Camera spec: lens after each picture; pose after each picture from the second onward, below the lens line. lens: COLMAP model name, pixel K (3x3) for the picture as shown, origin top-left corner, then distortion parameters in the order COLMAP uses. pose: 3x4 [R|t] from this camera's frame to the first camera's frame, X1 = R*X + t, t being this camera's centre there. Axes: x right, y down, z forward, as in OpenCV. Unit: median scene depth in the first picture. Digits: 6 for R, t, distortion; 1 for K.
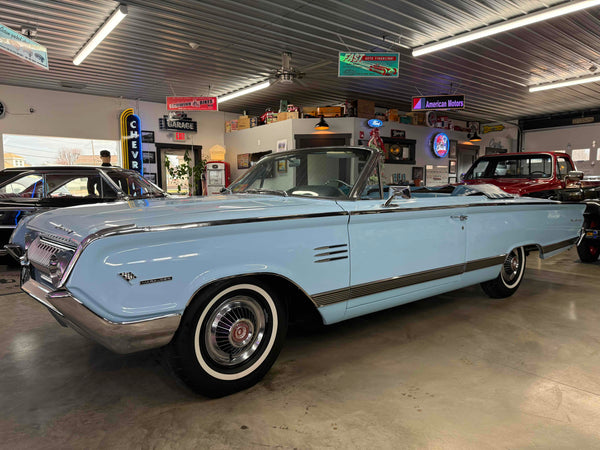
lens RADIAL K [[420.1, 0, 302.3], [0, 420.1, 223.5], [0, 0, 1]] dist [0.047355, -0.063852]
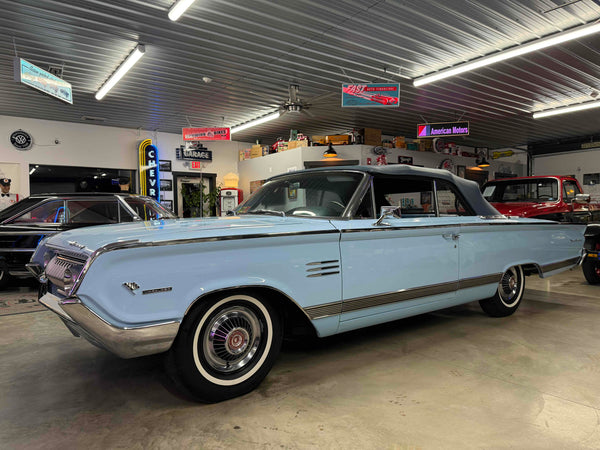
lens RADIAL K [[417.6, 0, 302.5], [0, 417.6, 225.5], [0, 0, 1]] dist [0.053765, -0.069667]
pose [[0.999250, -0.005625, -0.038315, 0.017414], [0.003312, 0.998182, -0.060181, 0.008190], [0.038584, 0.060009, 0.997452, -0.021768]]
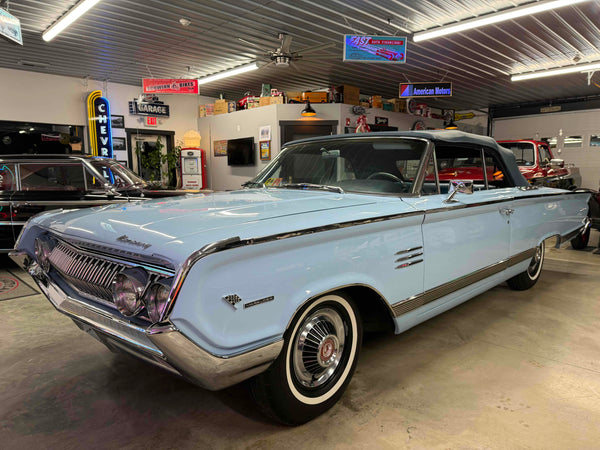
lens RADIAL K [[420.3, 0, 300.0], [0, 420.3, 225.0], [0, 0, 1]] dist [0.029369, -0.039719]
pose [[0.994650, -0.015509, 0.102133, -0.078567], [0.011704, 0.999219, 0.037748, -0.010372], [-0.102638, -0.036351, 0.994054, 0.036965]]
